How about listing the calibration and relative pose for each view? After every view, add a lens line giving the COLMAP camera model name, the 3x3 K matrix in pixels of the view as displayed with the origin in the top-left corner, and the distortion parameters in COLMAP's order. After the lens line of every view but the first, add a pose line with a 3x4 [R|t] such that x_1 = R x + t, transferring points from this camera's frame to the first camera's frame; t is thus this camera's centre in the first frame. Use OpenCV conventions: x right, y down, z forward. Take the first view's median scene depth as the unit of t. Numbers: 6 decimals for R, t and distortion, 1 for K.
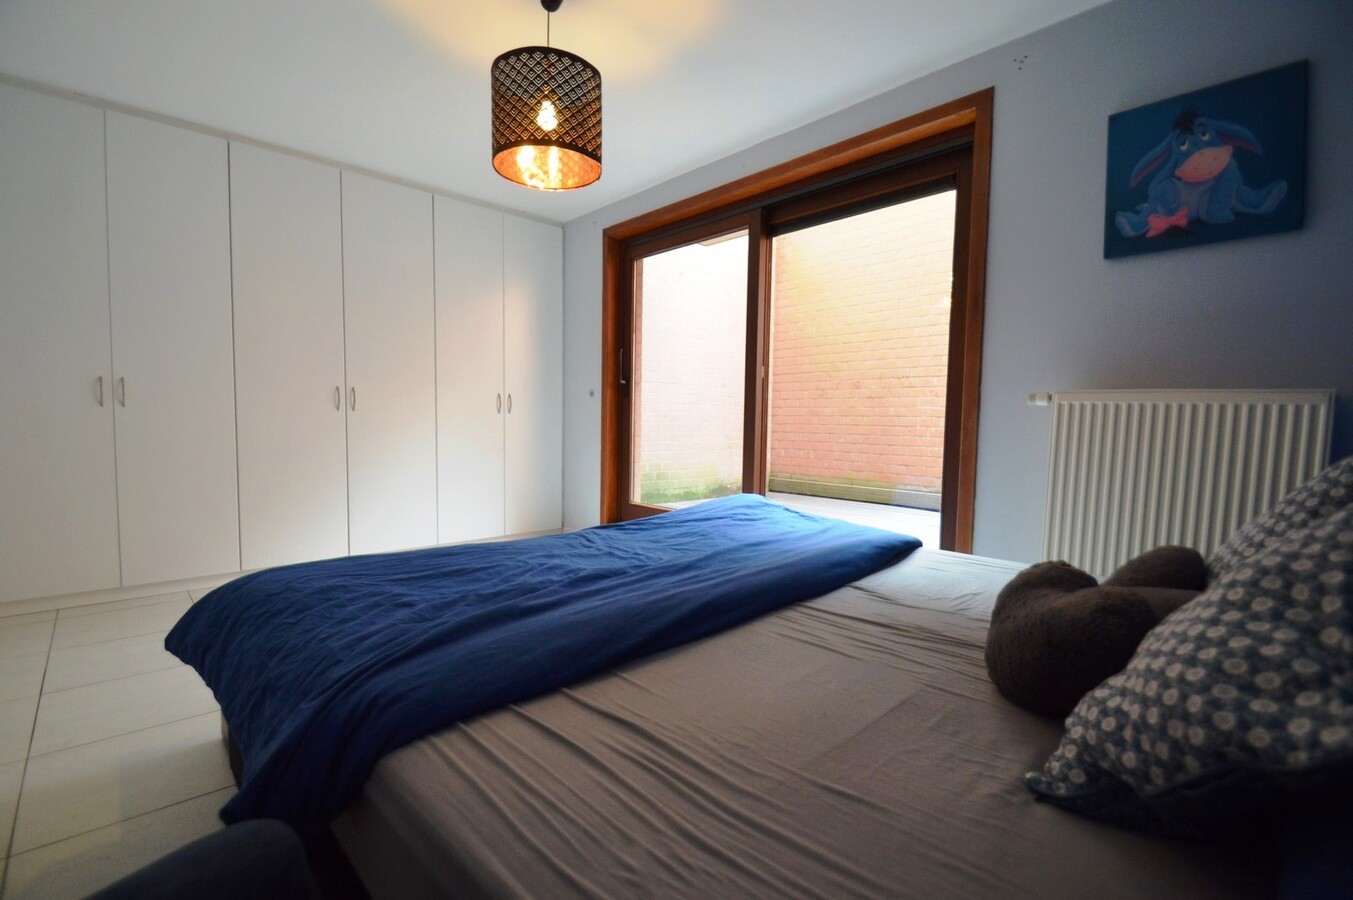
lens RADIAL K [[598.1, 0, 678.1], [0, 598.1, 419.7], [0, 0, 1]] dist [-0.000172, -0.015972]
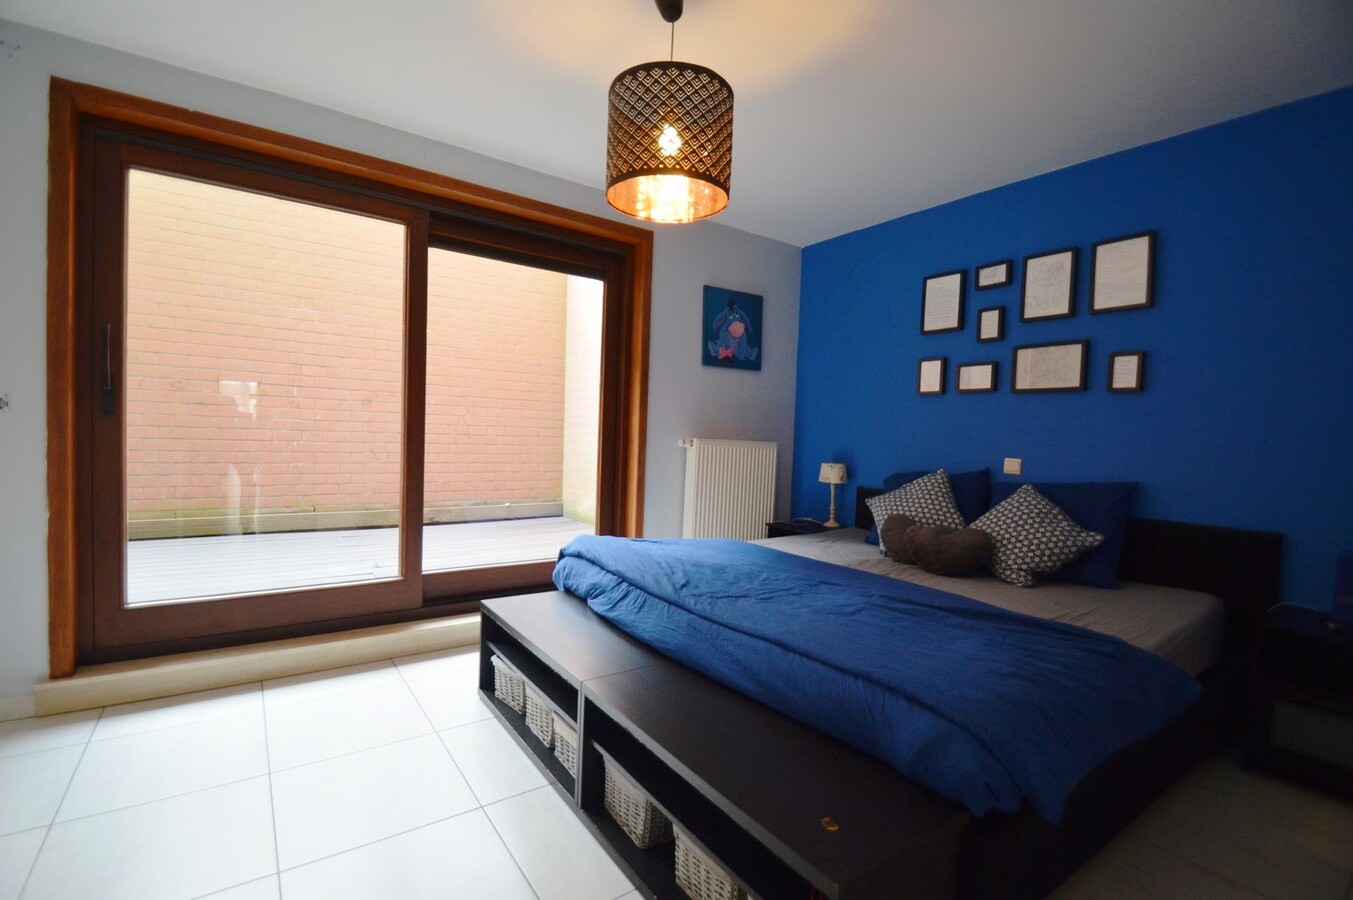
lens RADIAL K [[611.2, 0, 670.7], [0, 611.2, 458.3], [0, 0, 1]] dist [-0.019551, -0.000524]
pose [[0.152408, -0.049920, 0.987056, -0.703068], [-0.030483, 0.998011, 0.055181, -0.053095], [-0.987847, -0.038498, 0.150583, 0.495084]]
